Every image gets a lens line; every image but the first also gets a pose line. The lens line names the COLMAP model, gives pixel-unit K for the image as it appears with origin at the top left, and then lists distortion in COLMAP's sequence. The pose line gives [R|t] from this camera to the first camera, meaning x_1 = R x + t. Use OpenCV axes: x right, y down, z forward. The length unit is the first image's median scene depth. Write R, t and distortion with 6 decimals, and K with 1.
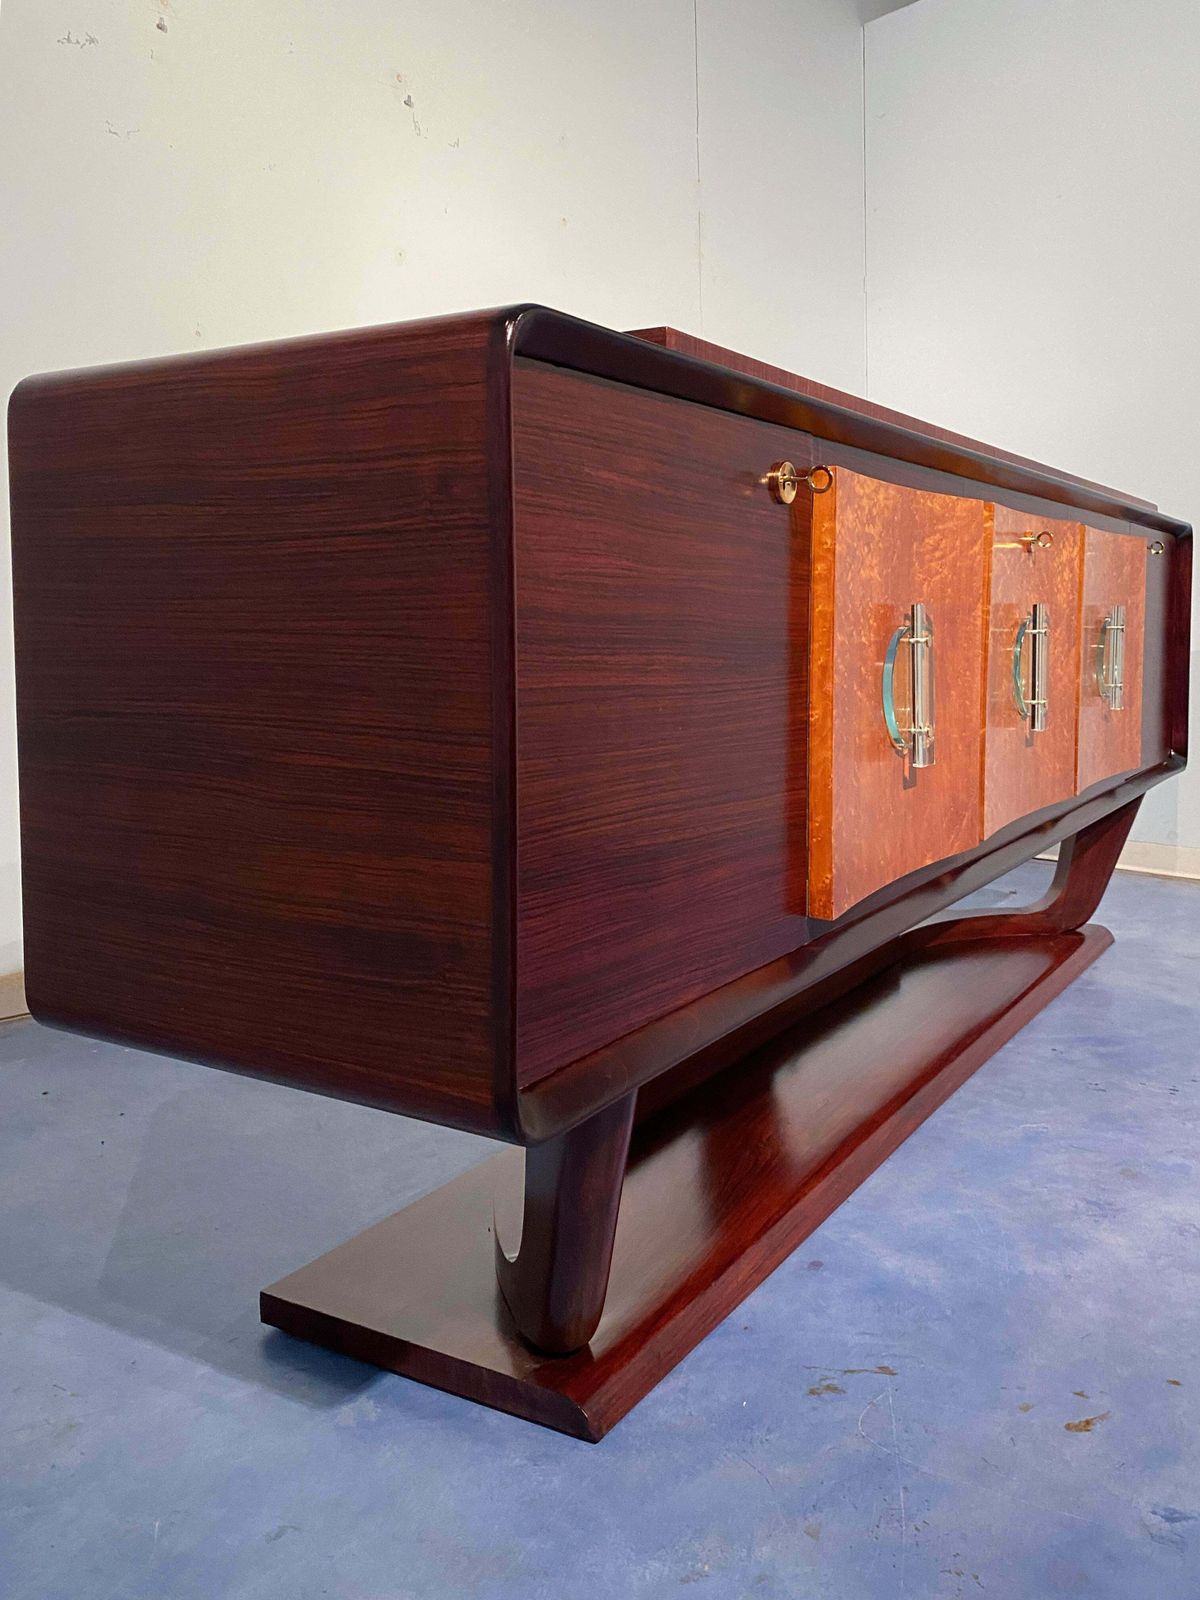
lens RADIAL K [[1325.1, 0, 623.3], [0, 1325.1, 787.6], [0, 0, 1]] dist [0.024899, -0.007783]
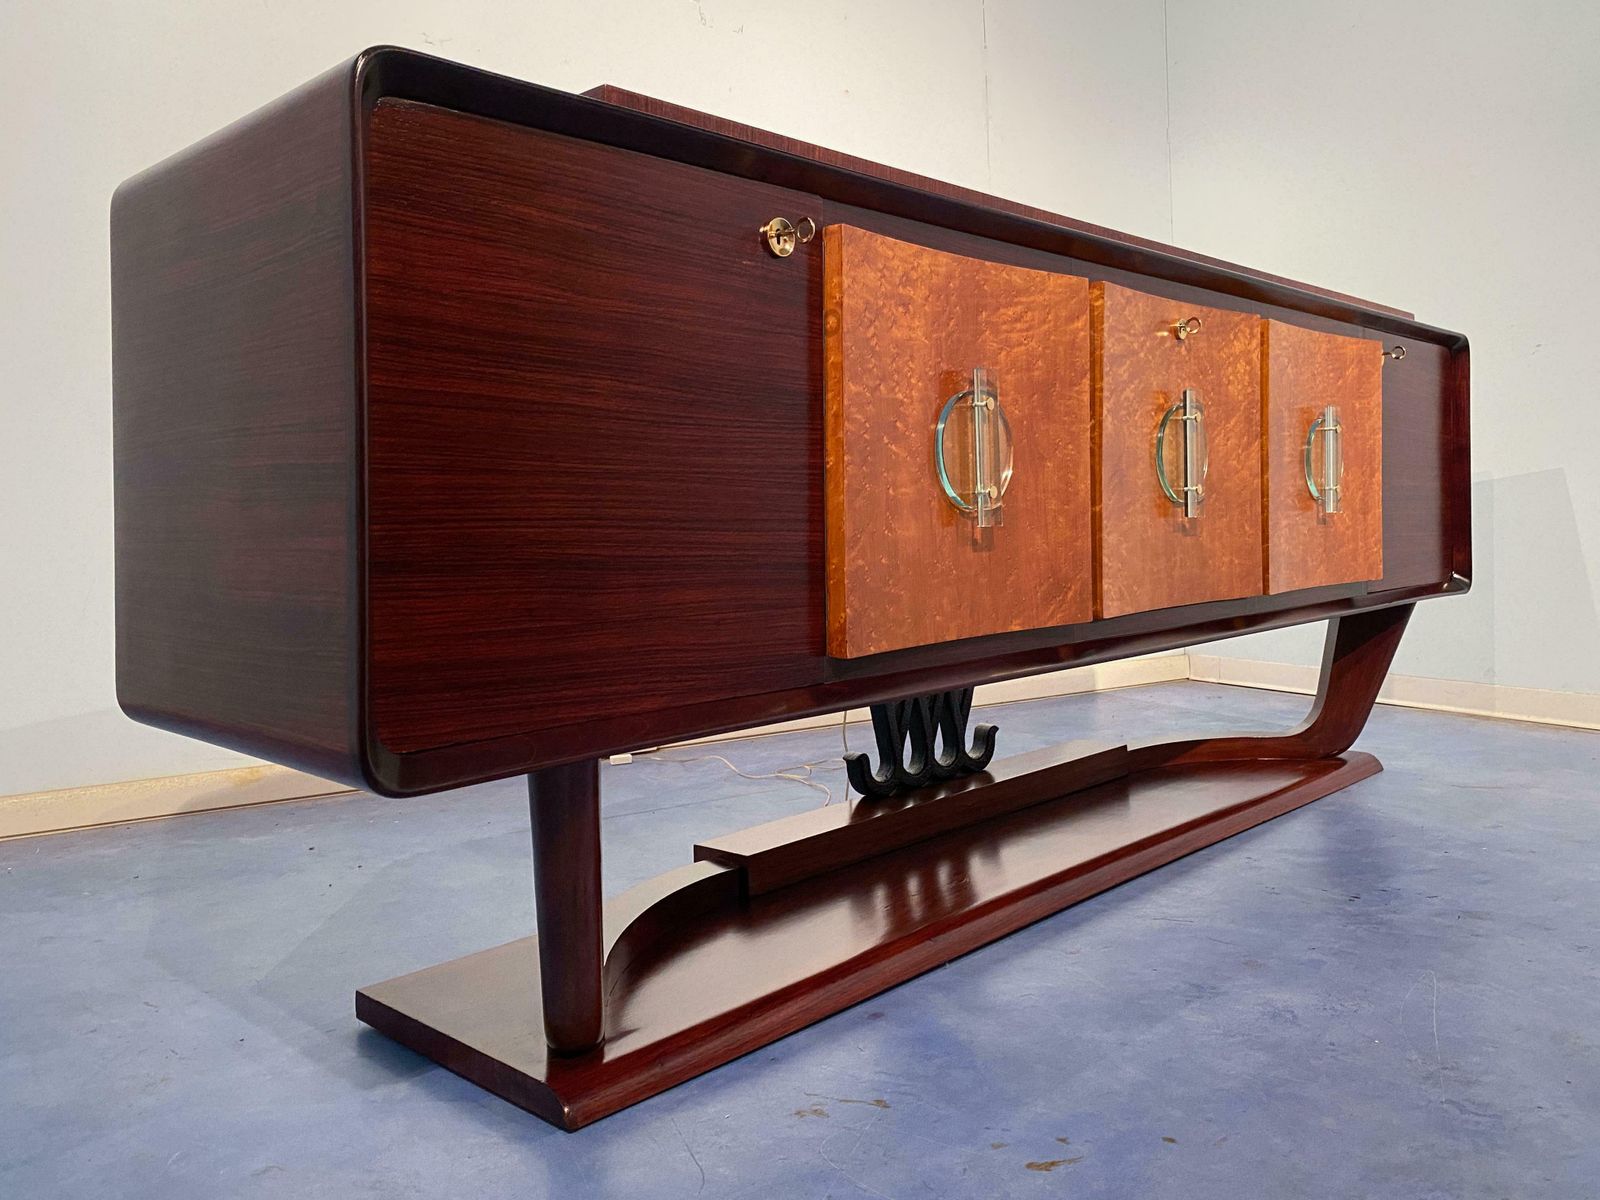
lens RADIAL K [[1247.5, 0, 766.4], [0, 1247.5, 590.7], [0, 0, 1]] dist [0.051510, -0.058248]
pose [[0.973733, 0.002409, -0.227680, 0.302297], [-0.016335, 0.998106, -0.059301, 0.100693], [0.227106, 0.061463, 0.971929, 0.032071]]
